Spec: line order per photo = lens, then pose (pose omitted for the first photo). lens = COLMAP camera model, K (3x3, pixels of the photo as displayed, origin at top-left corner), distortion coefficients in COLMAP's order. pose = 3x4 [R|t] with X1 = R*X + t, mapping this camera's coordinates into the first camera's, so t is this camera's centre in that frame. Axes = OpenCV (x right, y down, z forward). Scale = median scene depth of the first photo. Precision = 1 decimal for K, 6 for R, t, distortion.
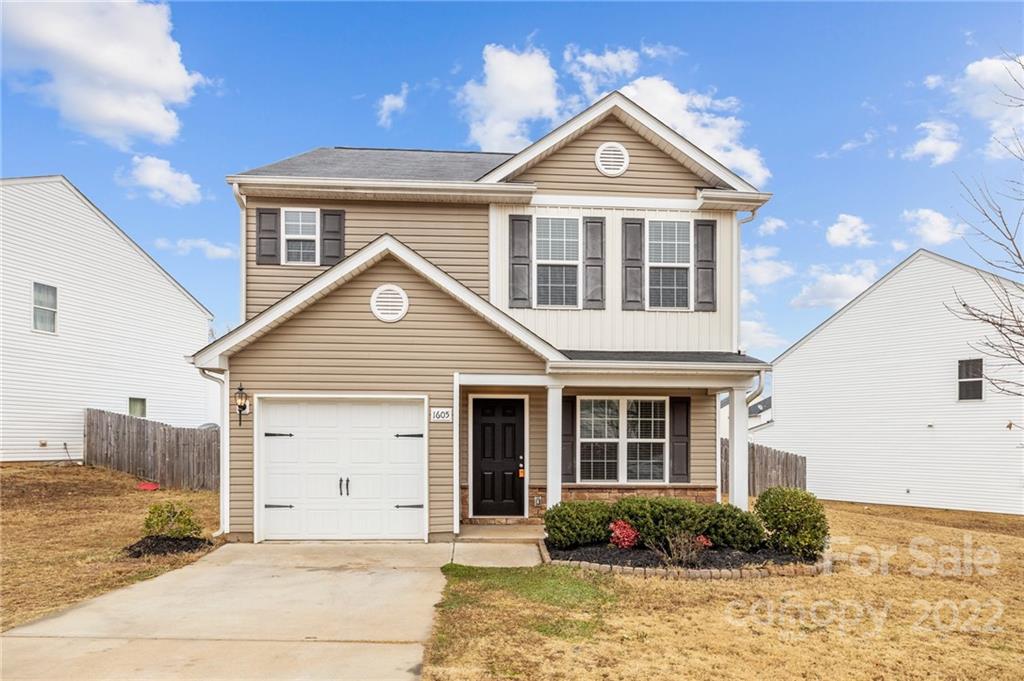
lens RADIAL K [[582.9, 0, 510.6], [0, 582.9, 385.1], [0, 0, 1]] dist [-0.001011, -0.000065]
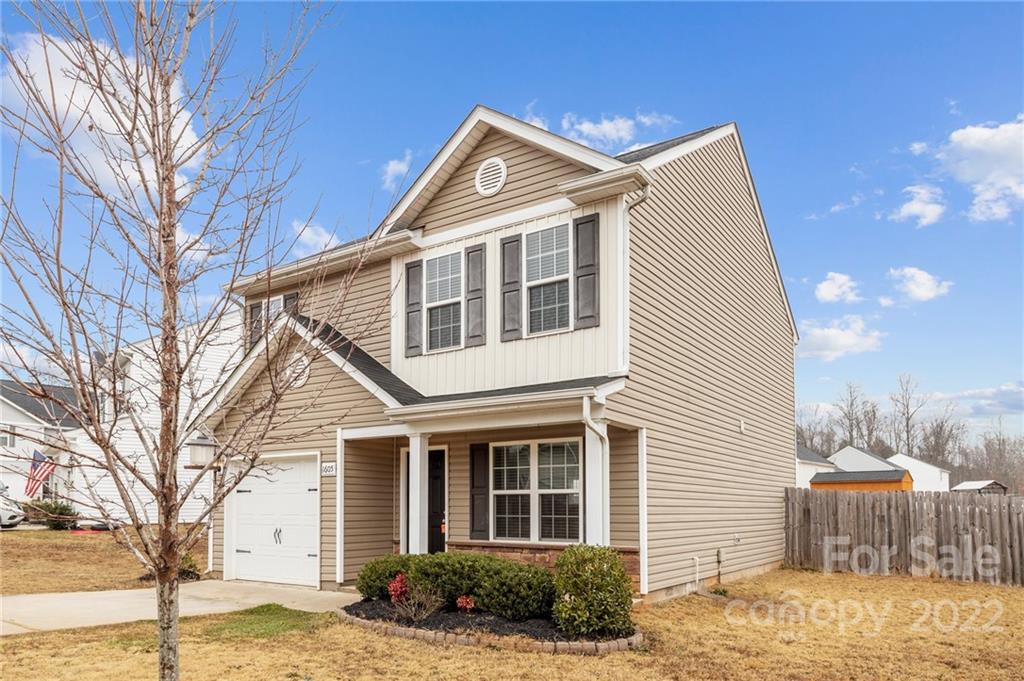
lens RADIAL K [[712.5, 0, 511.4], [0, 712.5, 413.5], [0, 0, 1]] dist [0.000257, 0.000183]
pose [[0.787352, -0.087506, -0.610262, 0.852020], [0.058850, 0.996023, -0.066893, 0.051051], [0.613689, 0.016755, 0.789370, 0.163001]]
